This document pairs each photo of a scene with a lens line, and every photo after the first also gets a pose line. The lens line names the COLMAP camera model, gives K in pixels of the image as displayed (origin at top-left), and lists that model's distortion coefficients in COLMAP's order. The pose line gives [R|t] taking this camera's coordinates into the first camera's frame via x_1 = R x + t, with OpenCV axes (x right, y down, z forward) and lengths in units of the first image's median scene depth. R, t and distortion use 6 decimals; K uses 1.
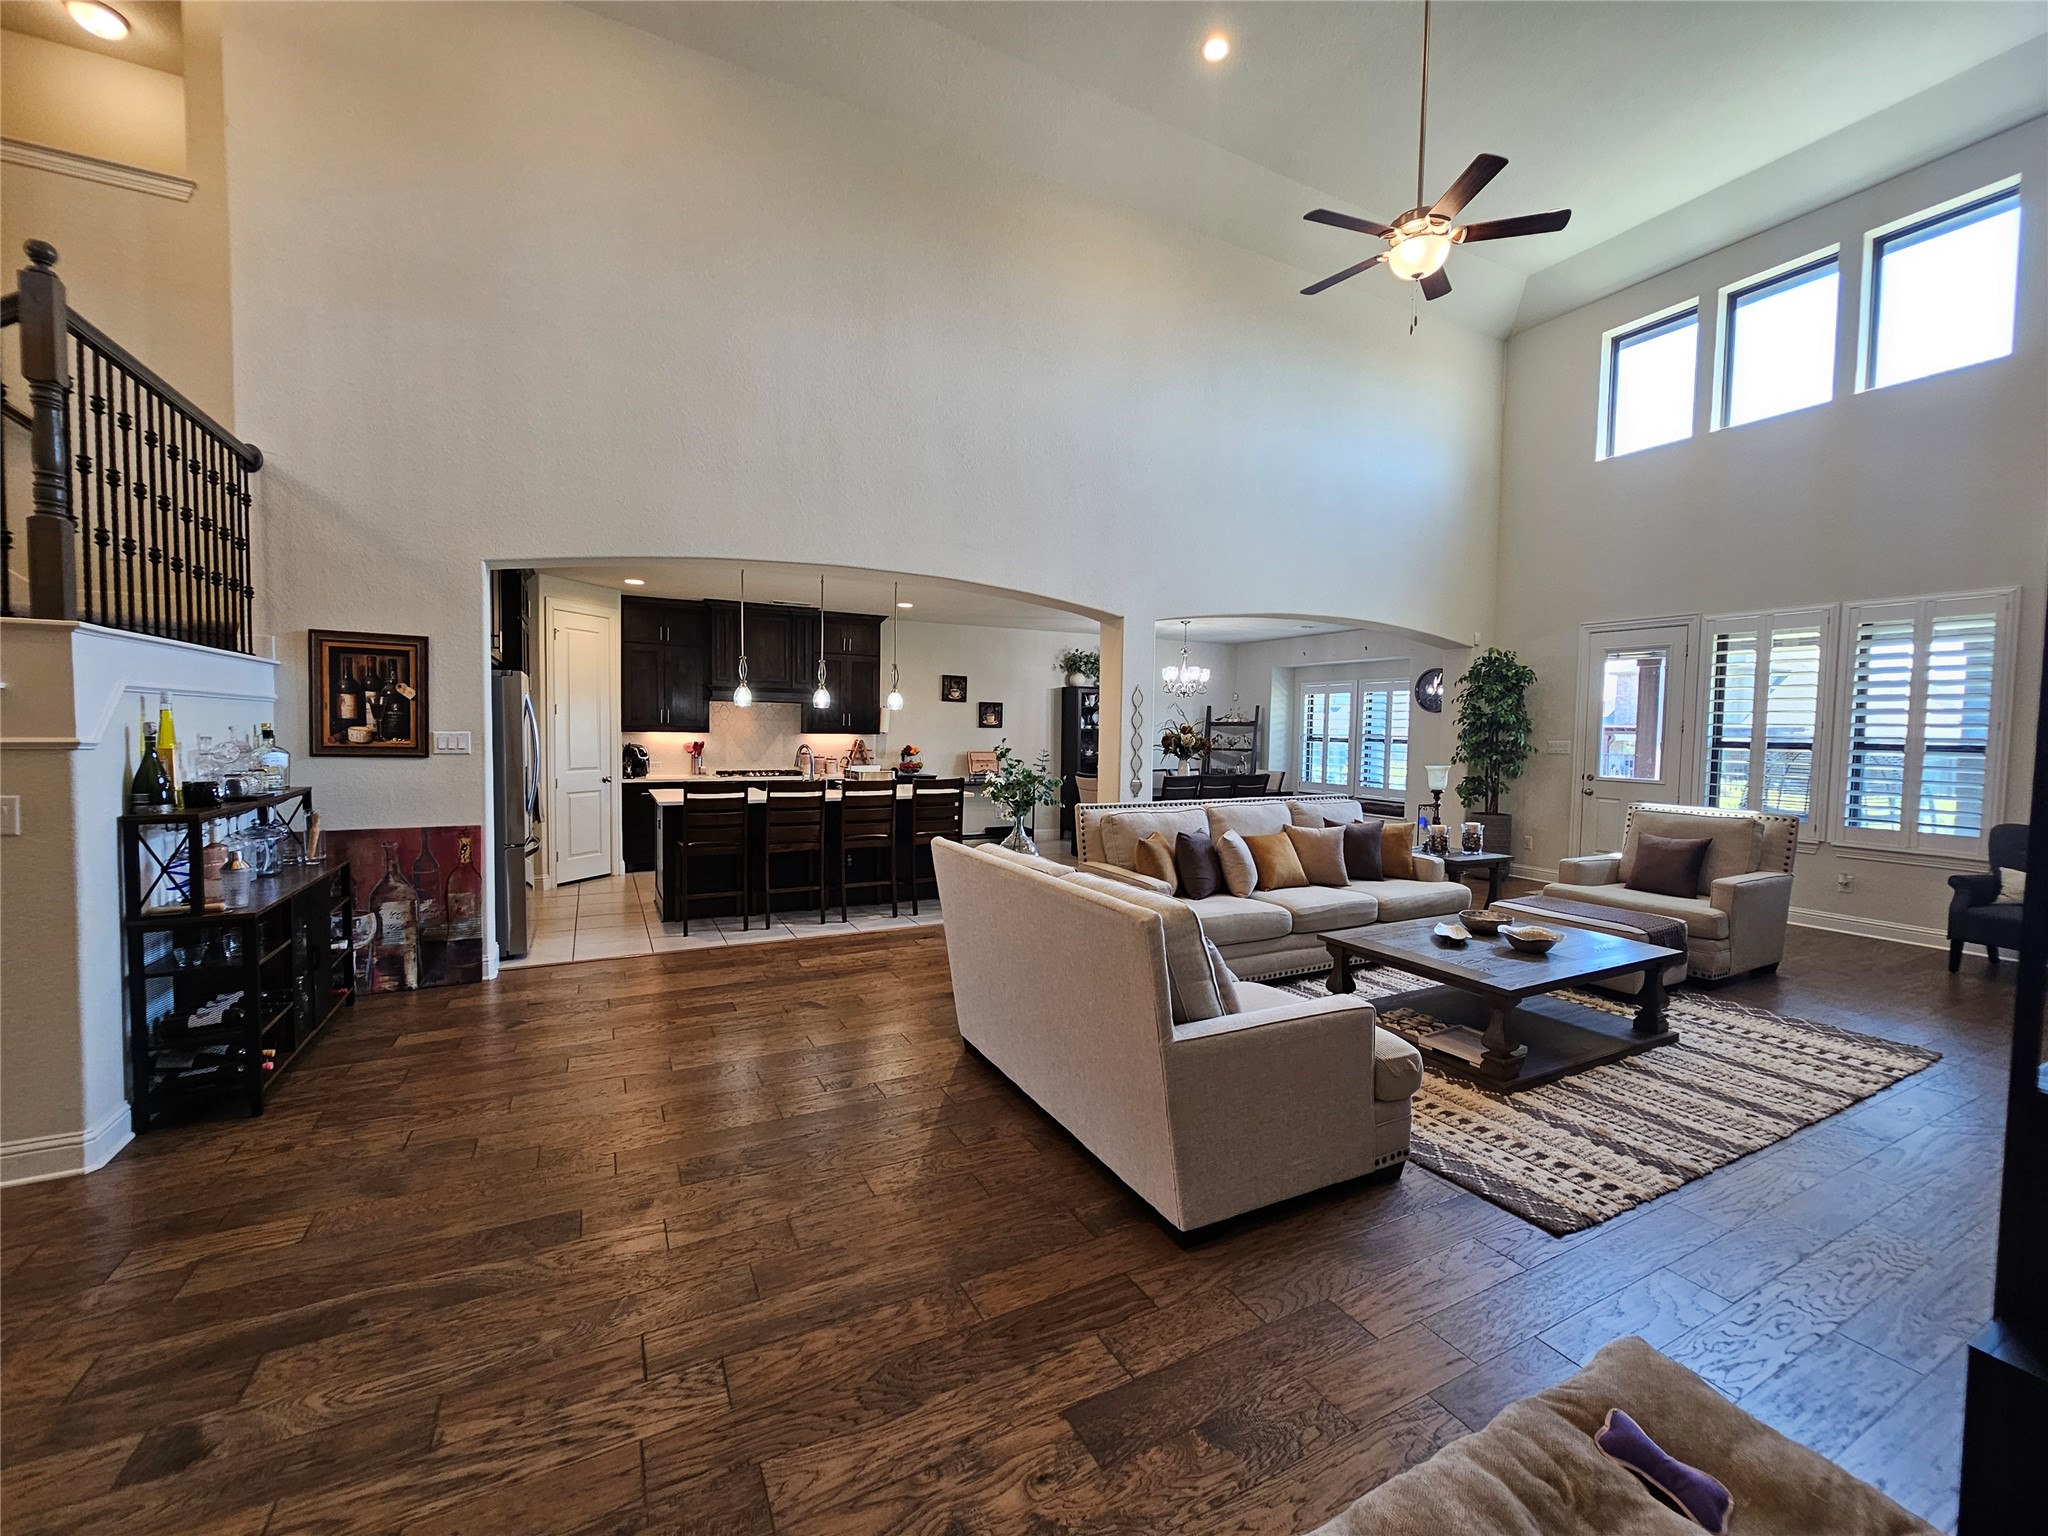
lens RADIAL K [[838.4, 0, 1036.1], [0, 838.4, 766.6], [0, 0, 1]] dist [0.000187, 0.000114]
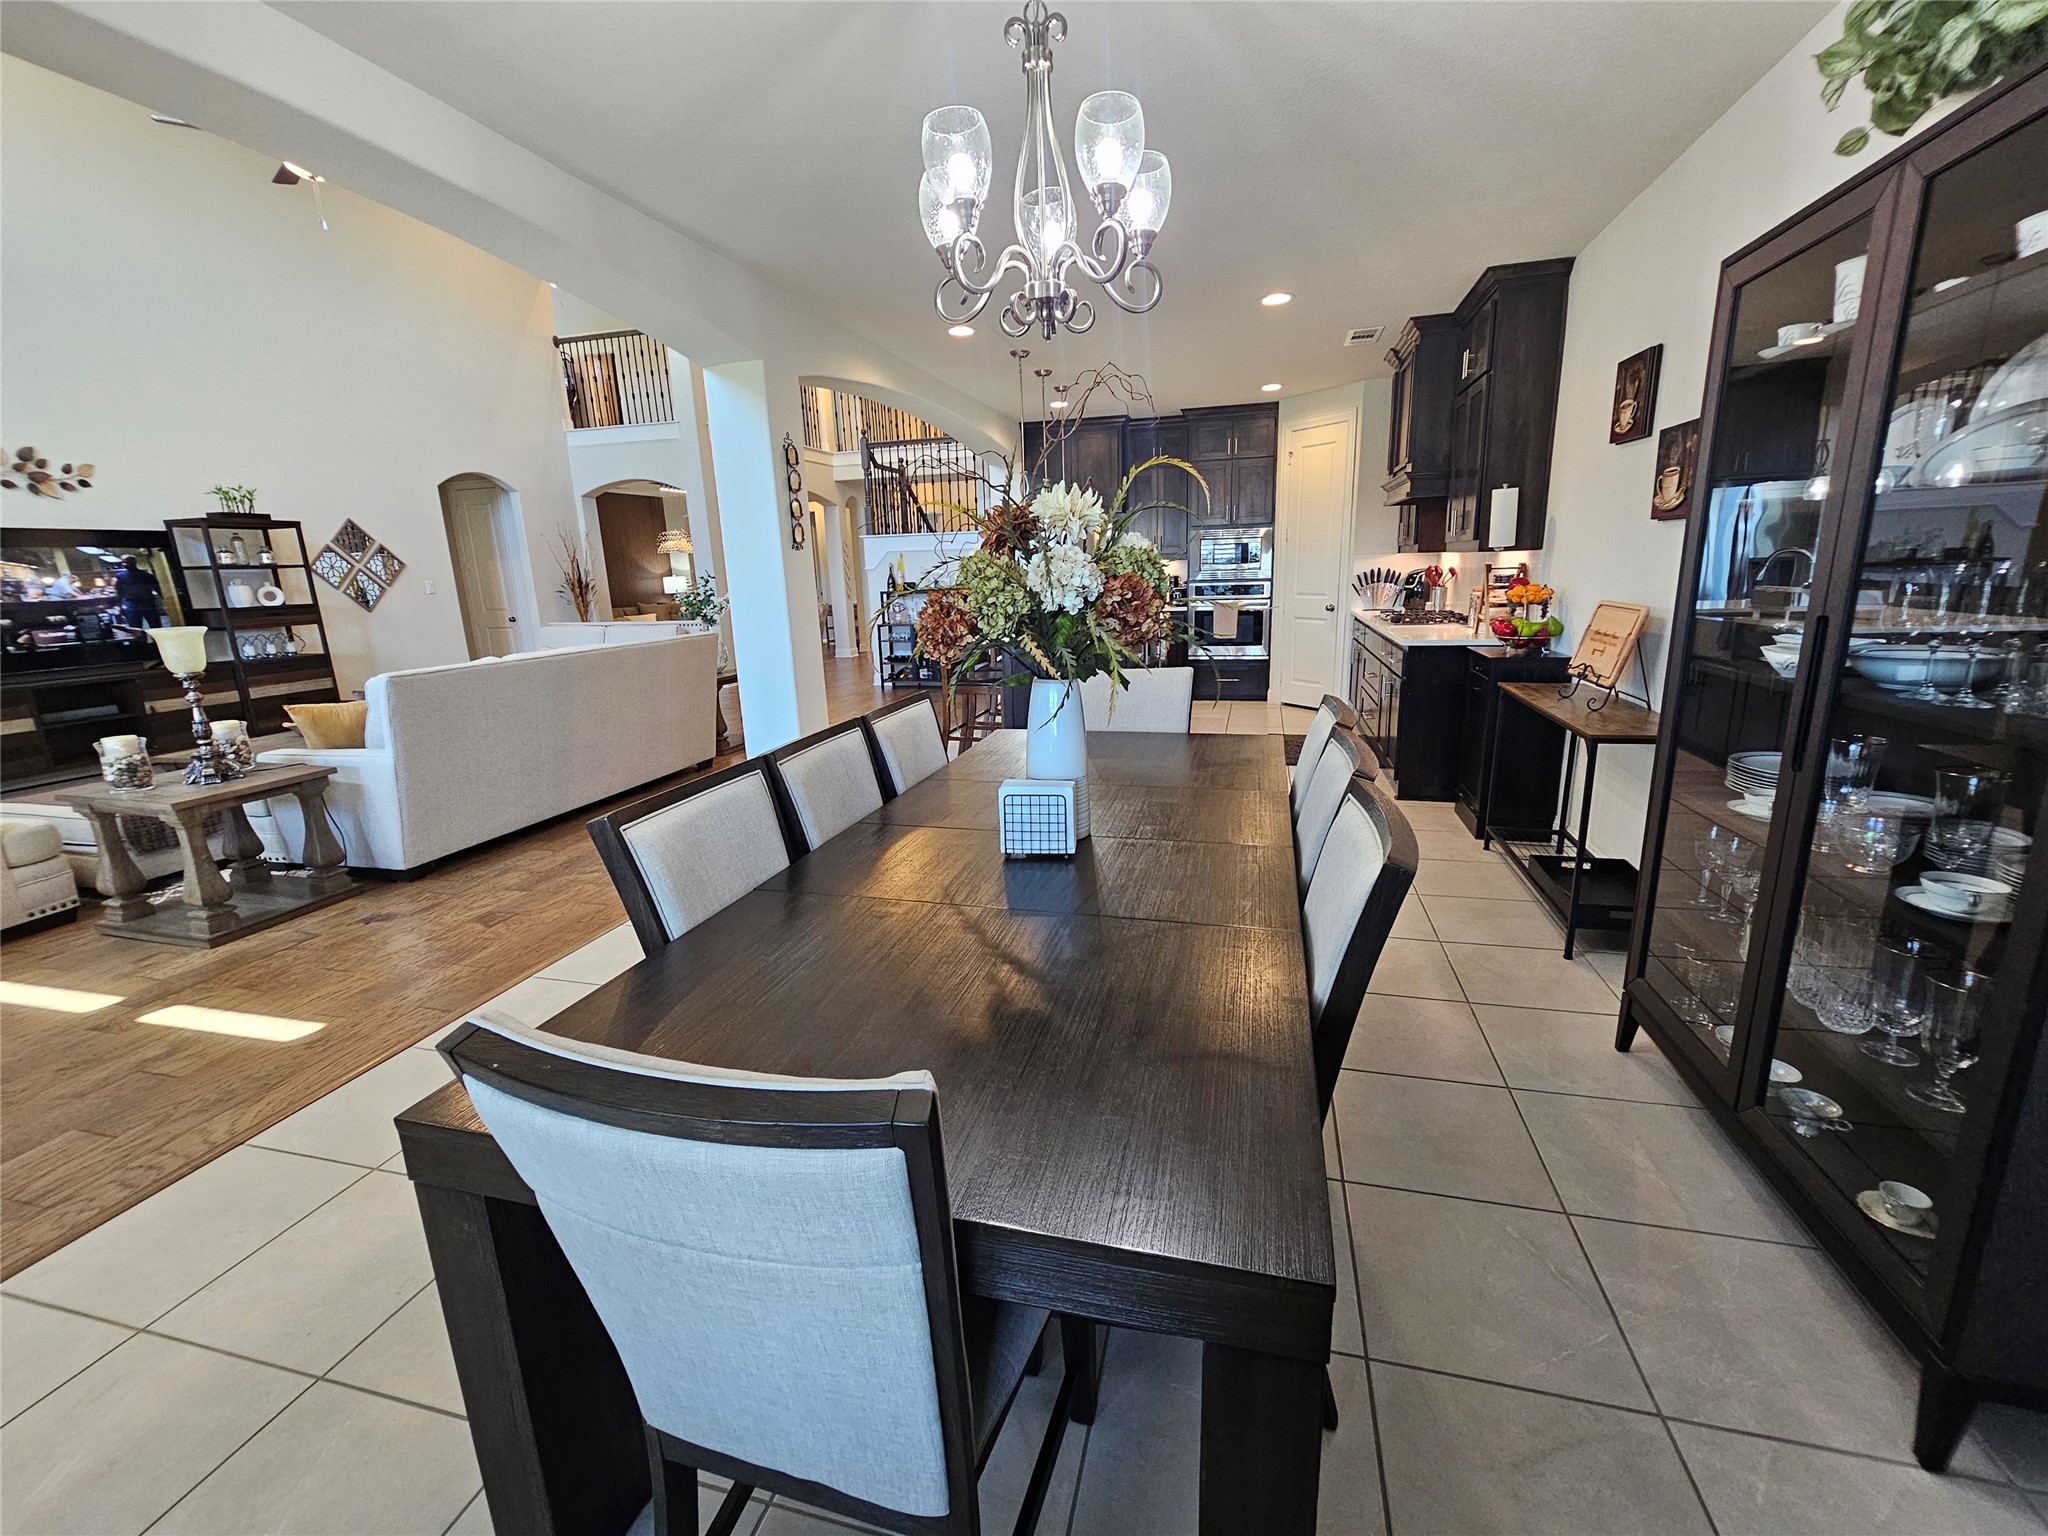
lens RADIAL K [[840.7, 0, 1040.4], [0, 840.7, 763.8], [0, 0, 1]] dist [-0.000233, 0.000274]
pose [[-0.670179, 0.178446, -0.720429, 0.465763], [-0.012708, 0.967766, 0.251531, -0.055214], [0.742091, 0.177726, -0.646308, 1.627093]]
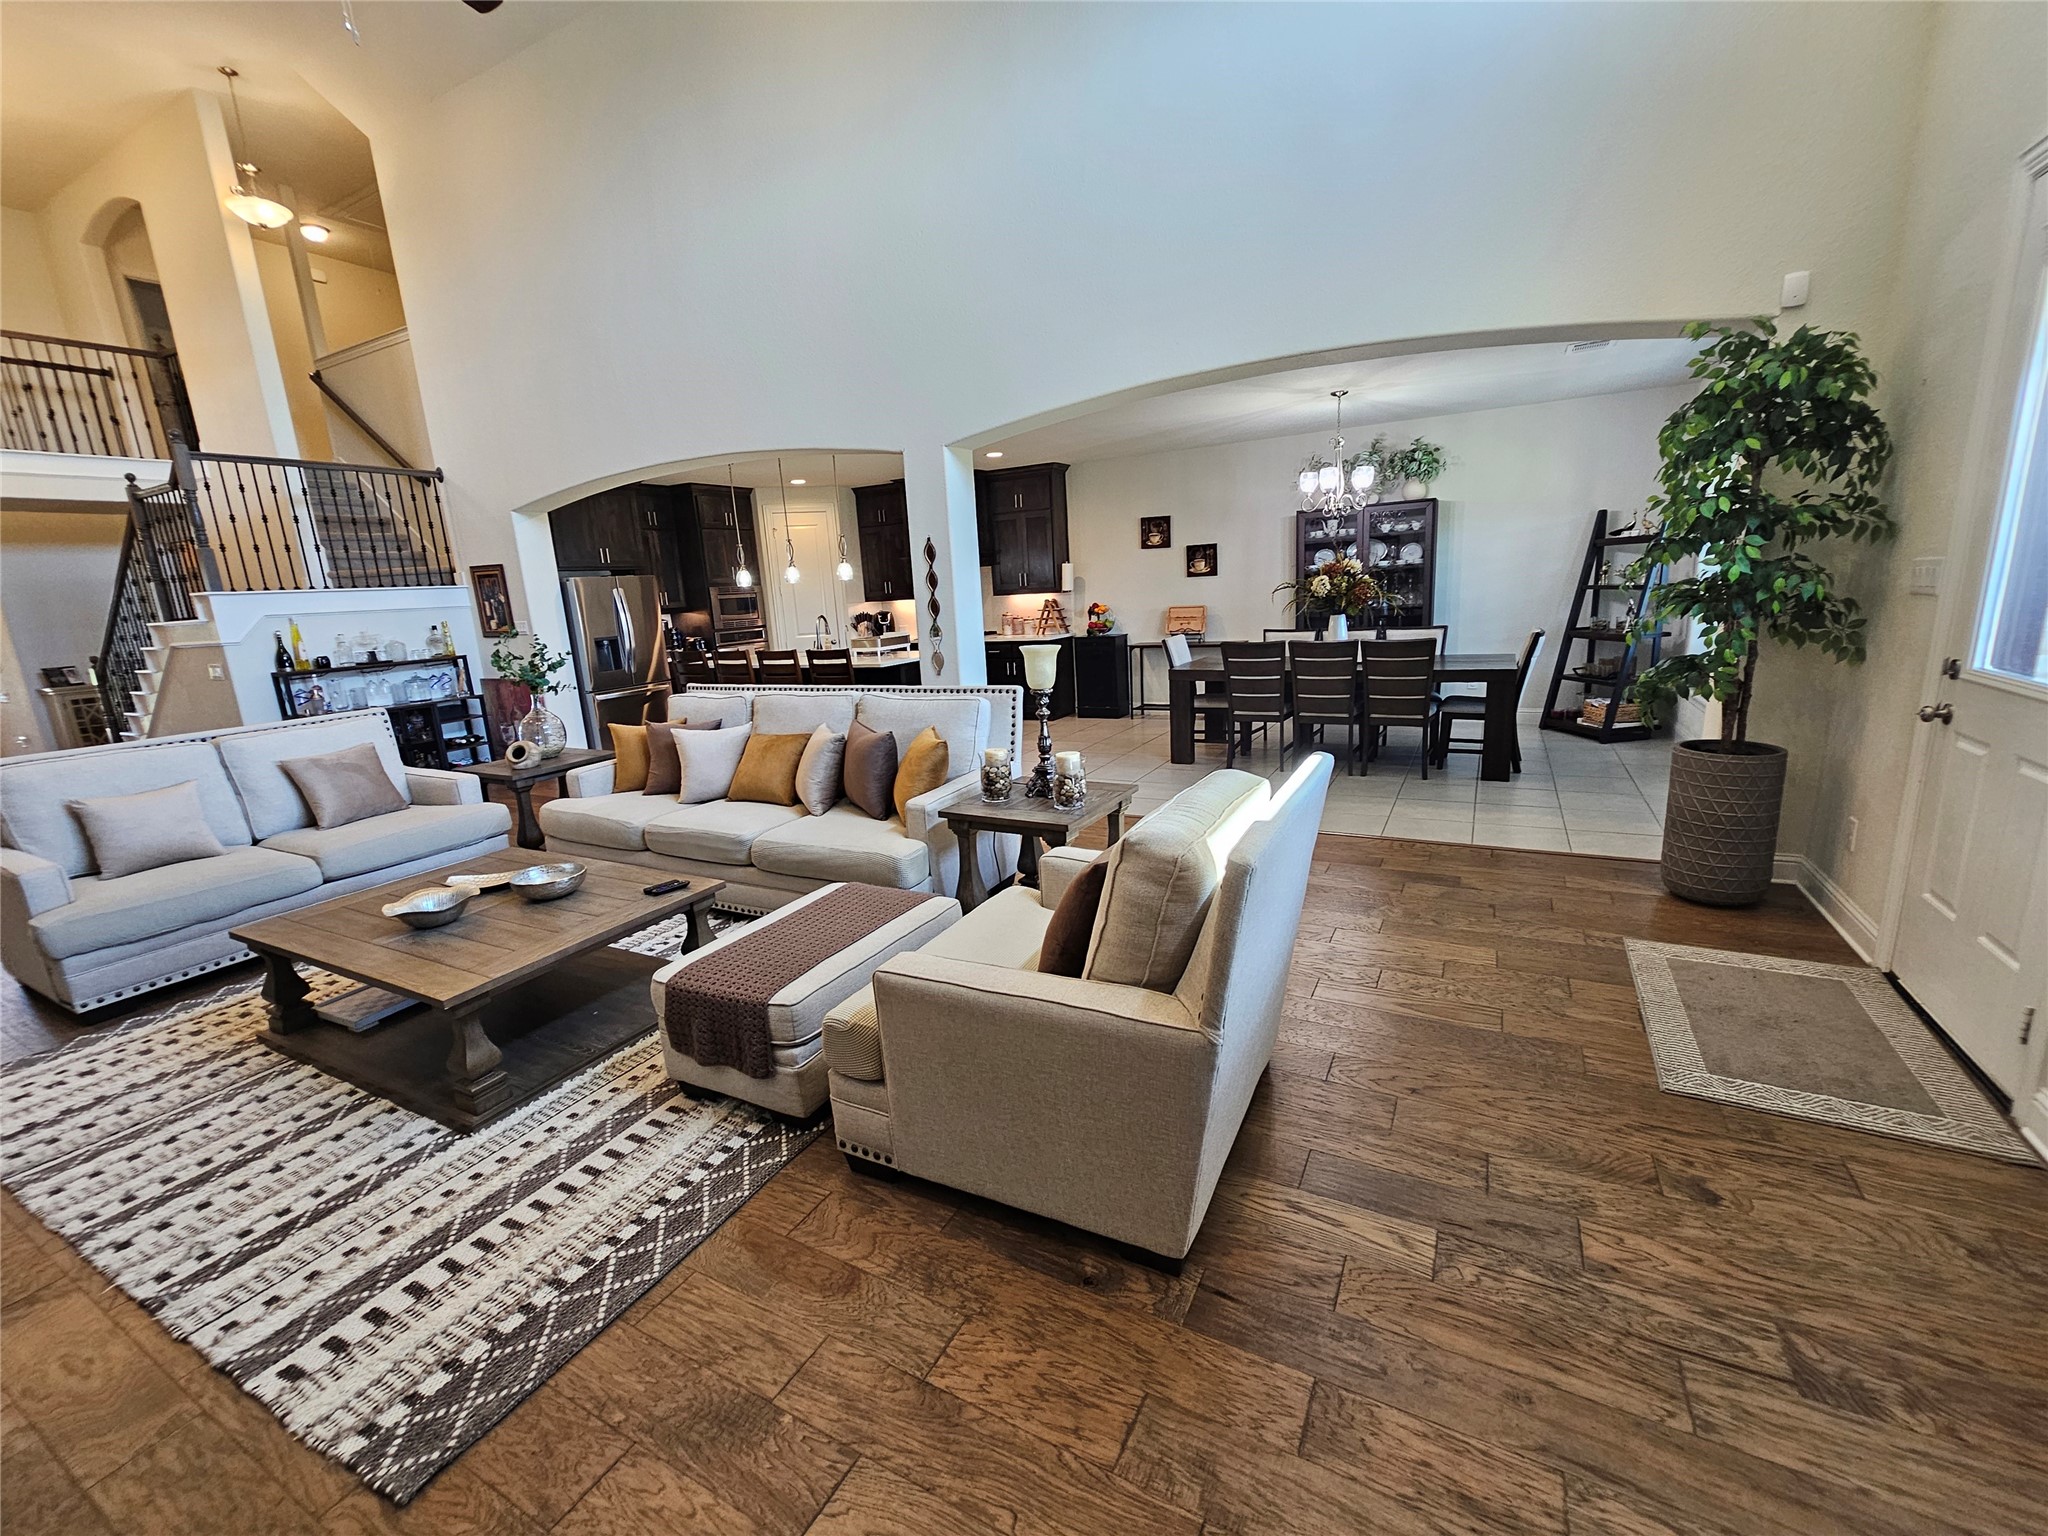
lens RADIAL K [[840.7, 0, 1040.4], [0, 840.7, 763.8], [0, 0, 1]] dist [-0.000233, 0.000274]
pose [[0.565740, 0.129321, -0.814380, 0.863758], [0.024345, 0.984575, 0.173259, -0.018783], [0.824224, -0.117846, 0.553865, 0.614334]]
